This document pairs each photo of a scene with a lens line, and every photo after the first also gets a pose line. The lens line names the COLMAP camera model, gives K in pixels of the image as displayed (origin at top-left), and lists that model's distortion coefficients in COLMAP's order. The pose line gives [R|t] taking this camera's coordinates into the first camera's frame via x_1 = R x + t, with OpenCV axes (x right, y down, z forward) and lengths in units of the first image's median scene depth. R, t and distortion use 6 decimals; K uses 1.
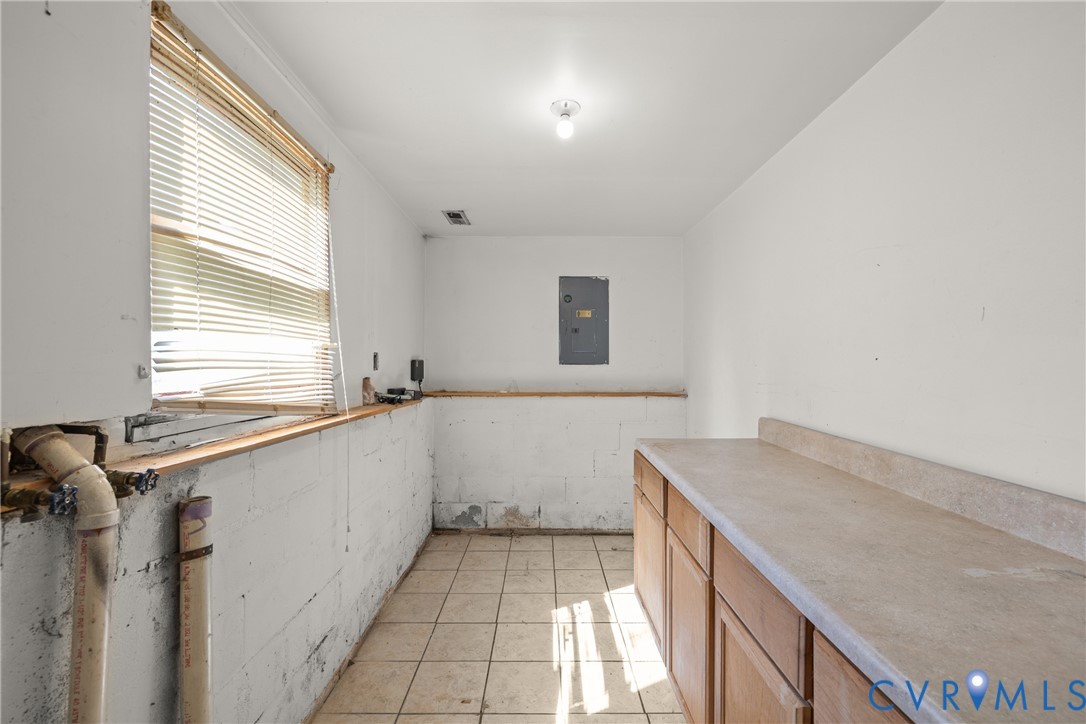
lens RADIAL K [[461.3, 0, 544.9], [0, 461.3, 364.2], [0, 0, 1]] dist [0.002618, 0.000594]
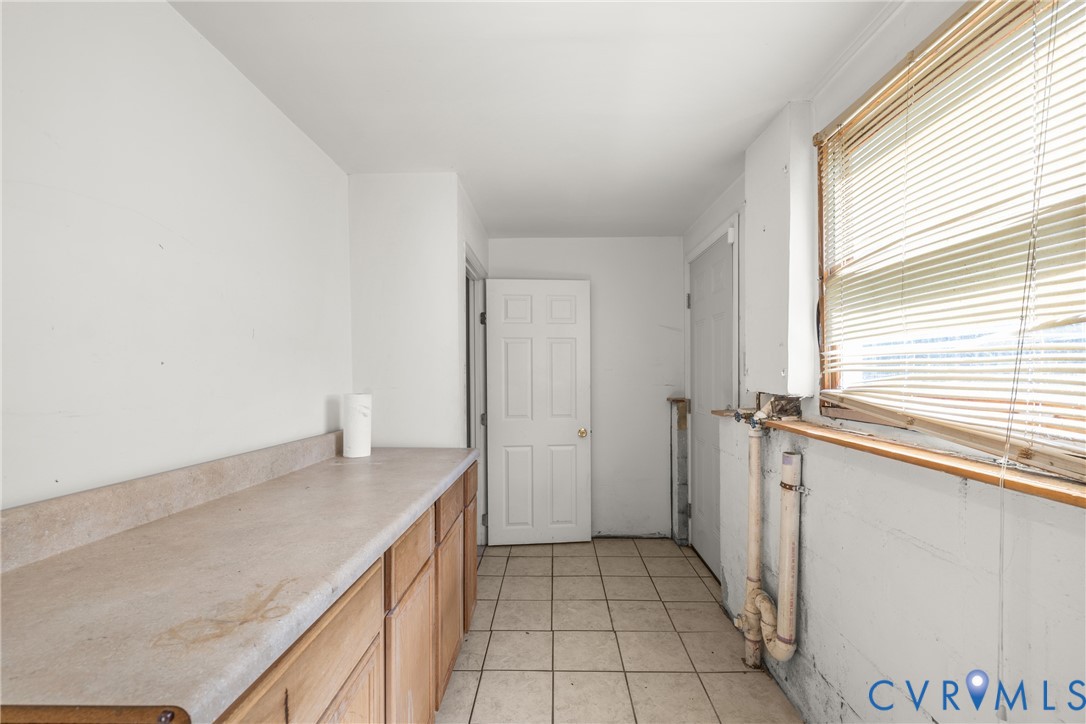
lens RADIAL K [[461.3, 0, 533.6], [0, 461.3, 372.7], [0, 0, 1]] dist [0.002618, 0.000594]
pose [[-0.999028, 0.004534, 0.043850, 0.043399], [0.004441, 0.999988, -0.002221, 0.011252], [-0.043859, -0.002024, -0.999036, 1.939166]]
